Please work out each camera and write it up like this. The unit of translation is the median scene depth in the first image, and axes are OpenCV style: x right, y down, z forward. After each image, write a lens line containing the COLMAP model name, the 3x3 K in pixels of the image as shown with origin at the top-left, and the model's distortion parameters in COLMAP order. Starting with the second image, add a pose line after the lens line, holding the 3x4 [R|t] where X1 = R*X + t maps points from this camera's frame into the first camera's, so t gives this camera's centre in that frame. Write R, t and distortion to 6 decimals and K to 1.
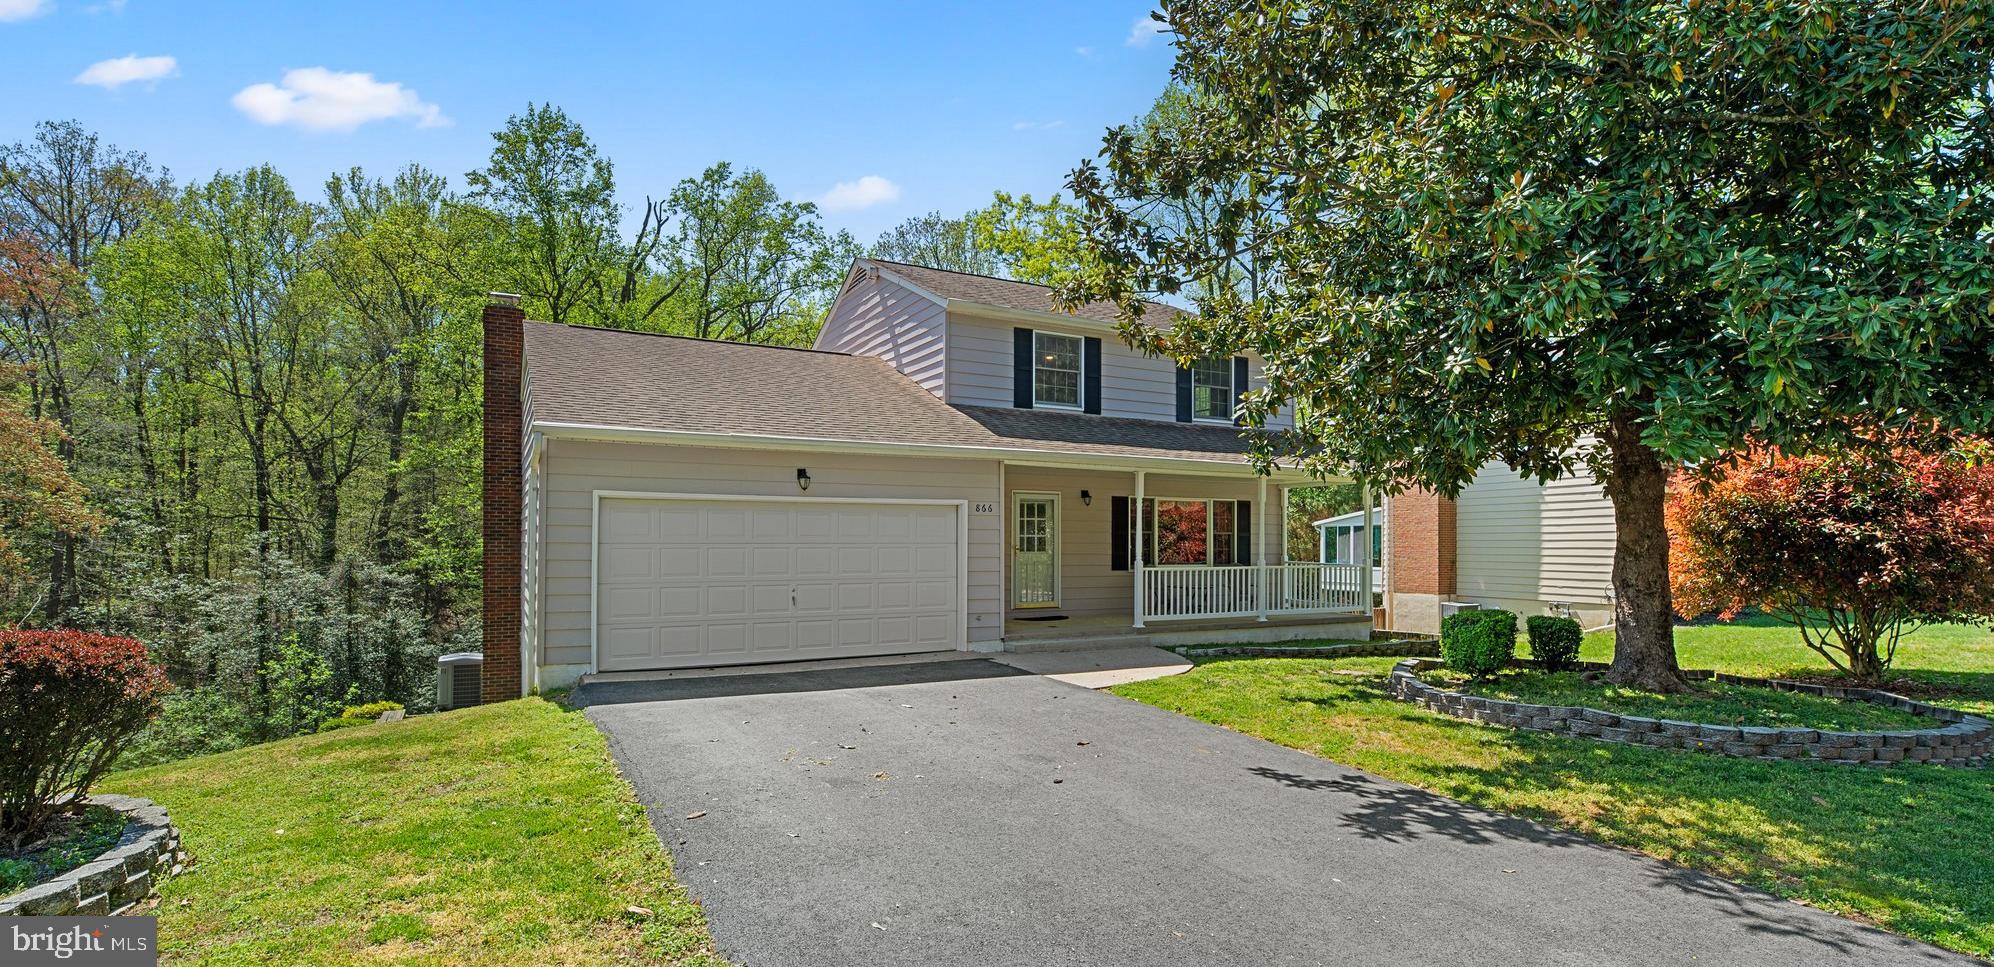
lens RADIAL K [[943.1, 0, 997.0], [0, 943.1, 483.5], [0, 0, 1]] dist [-0.000277, -0.000008]
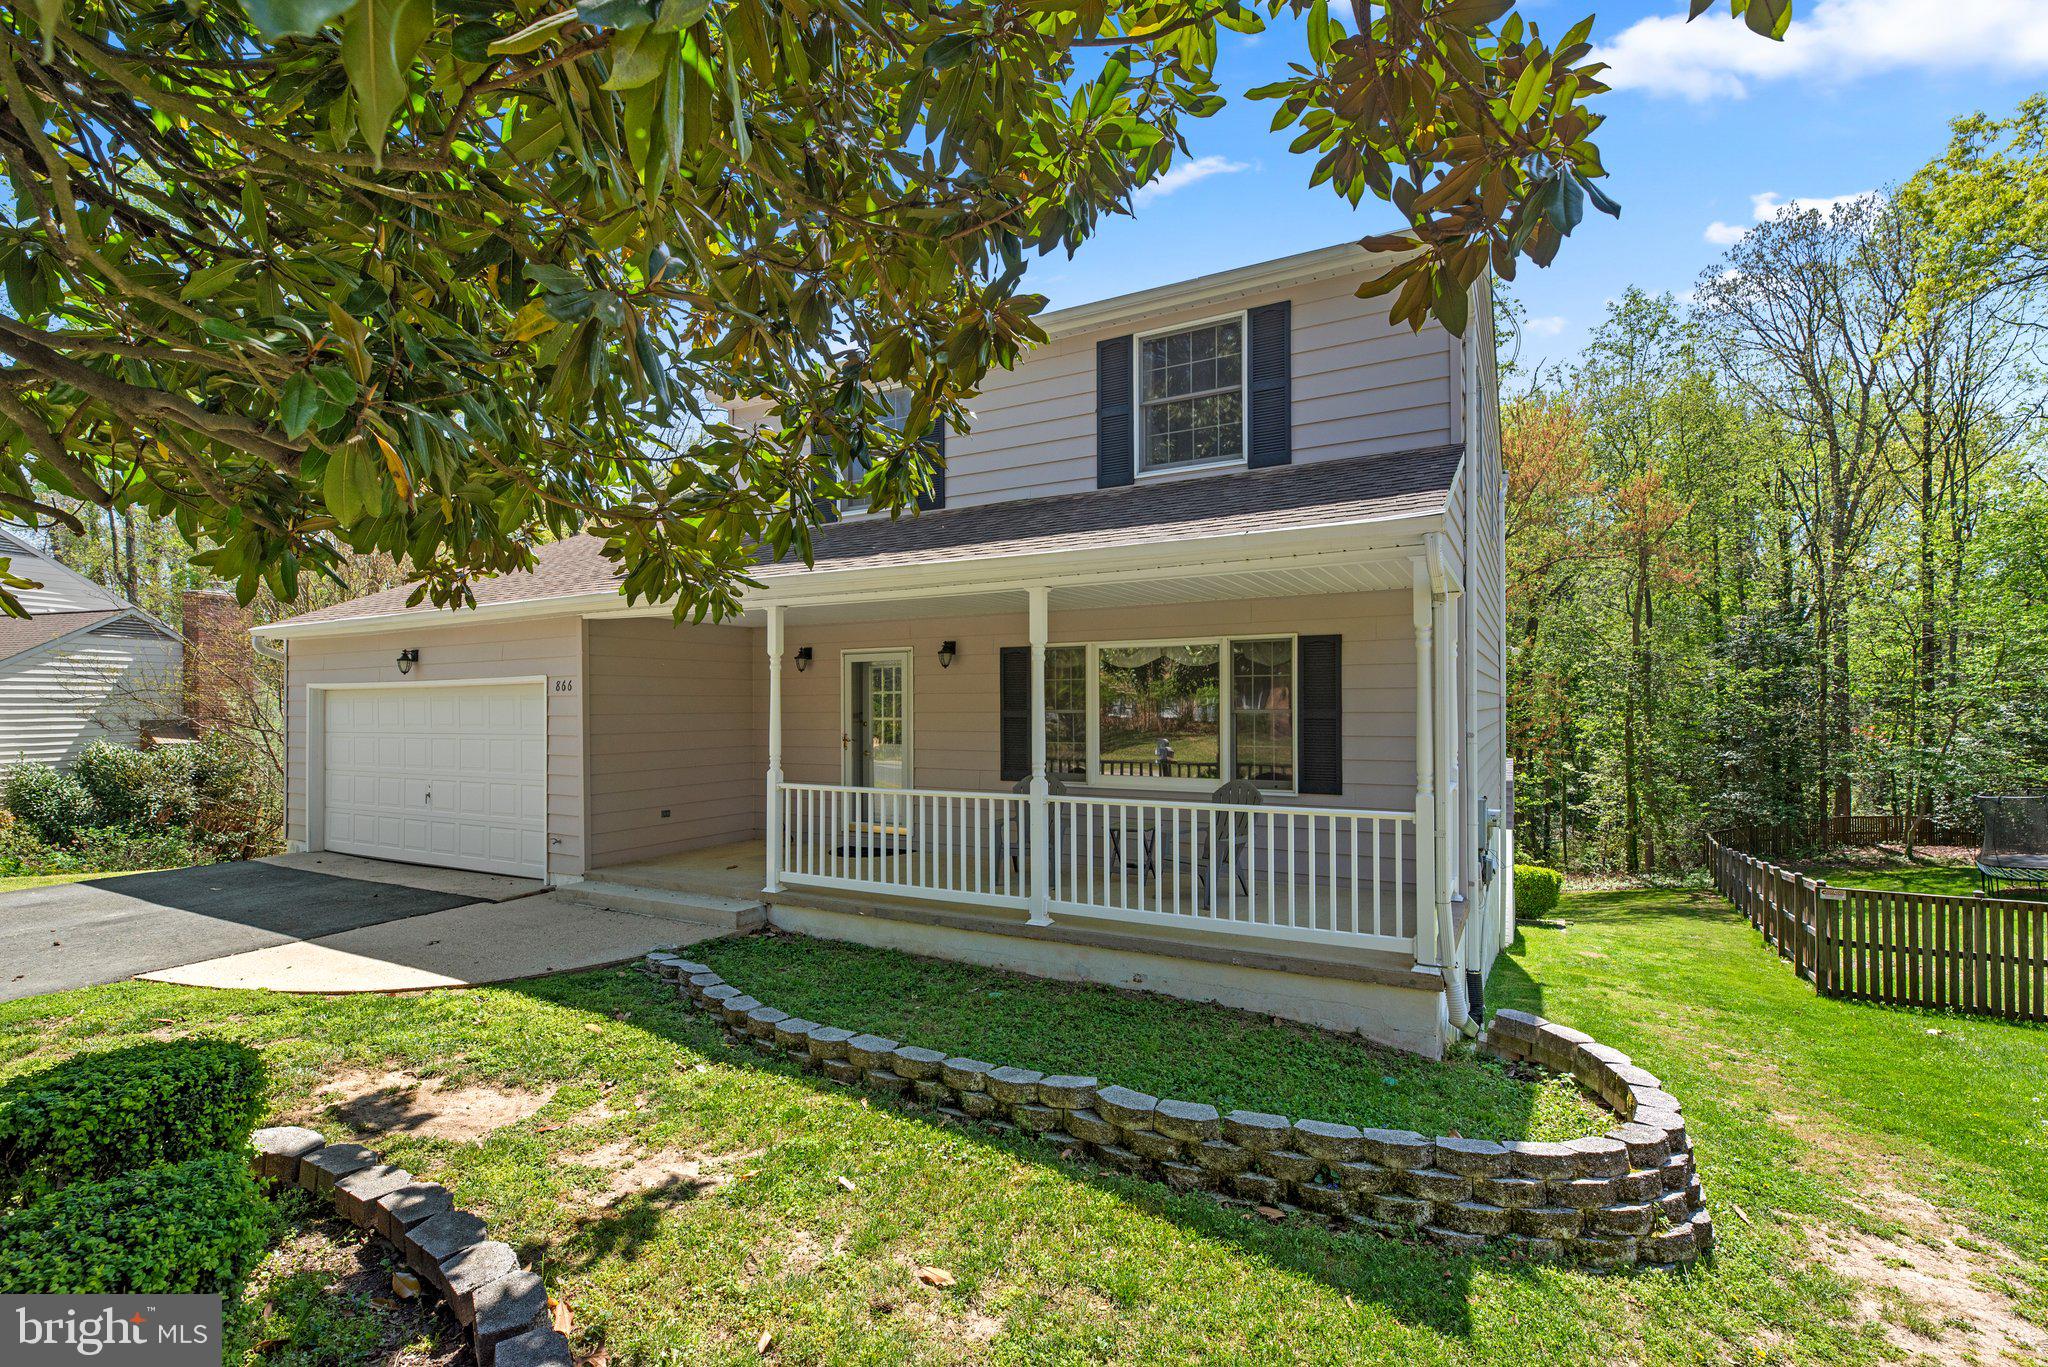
lens RADIAL K [[910.0, 0, 1024.0], [0, 910.0, 683.5], [0, 0, 1]] dist [-0.000179, -0.000138]
pose [[0.545554, -0.019594, -0.837847, 0.586894], [0.062066, 0.997926, 0.017076, 0.027020], [0.835775, -0.061318, 0.545638, 0.725098]]
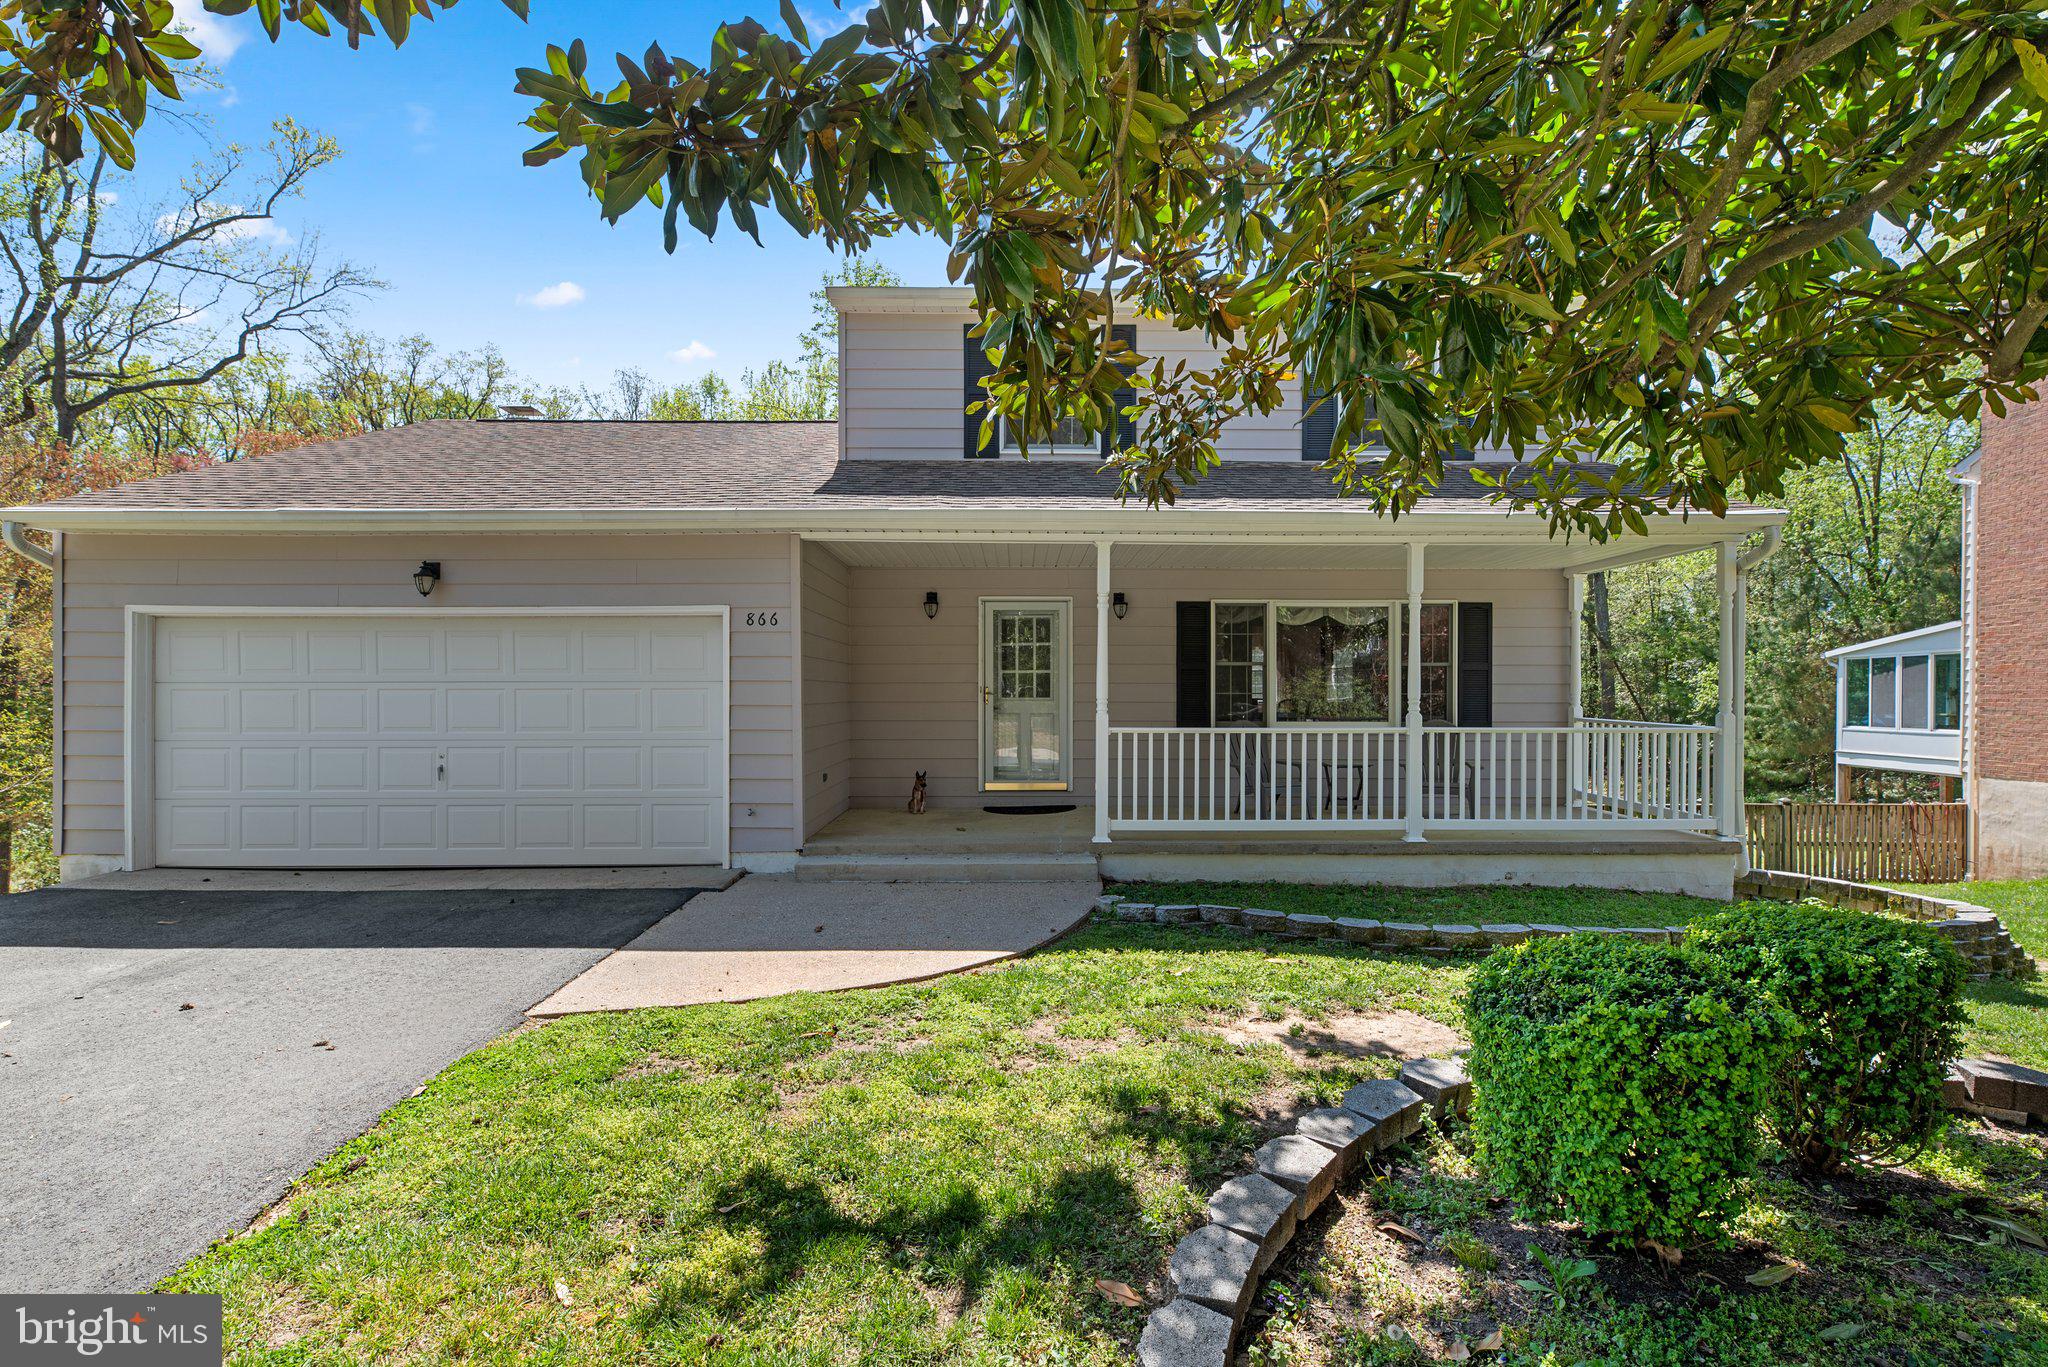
lens RADIAL K [[937.3, 0, 990.0], [0, 937.3, 686.5], [0, 0, 1]] dist [0.000965, -0.000398]
pose [[0.882970, -0.003497, -0.469417, 0.294208], [0.030417, 0.998297, 0.049777, 0.033471], [0.468443, -0.058230, 0.881573, 0.447276]]
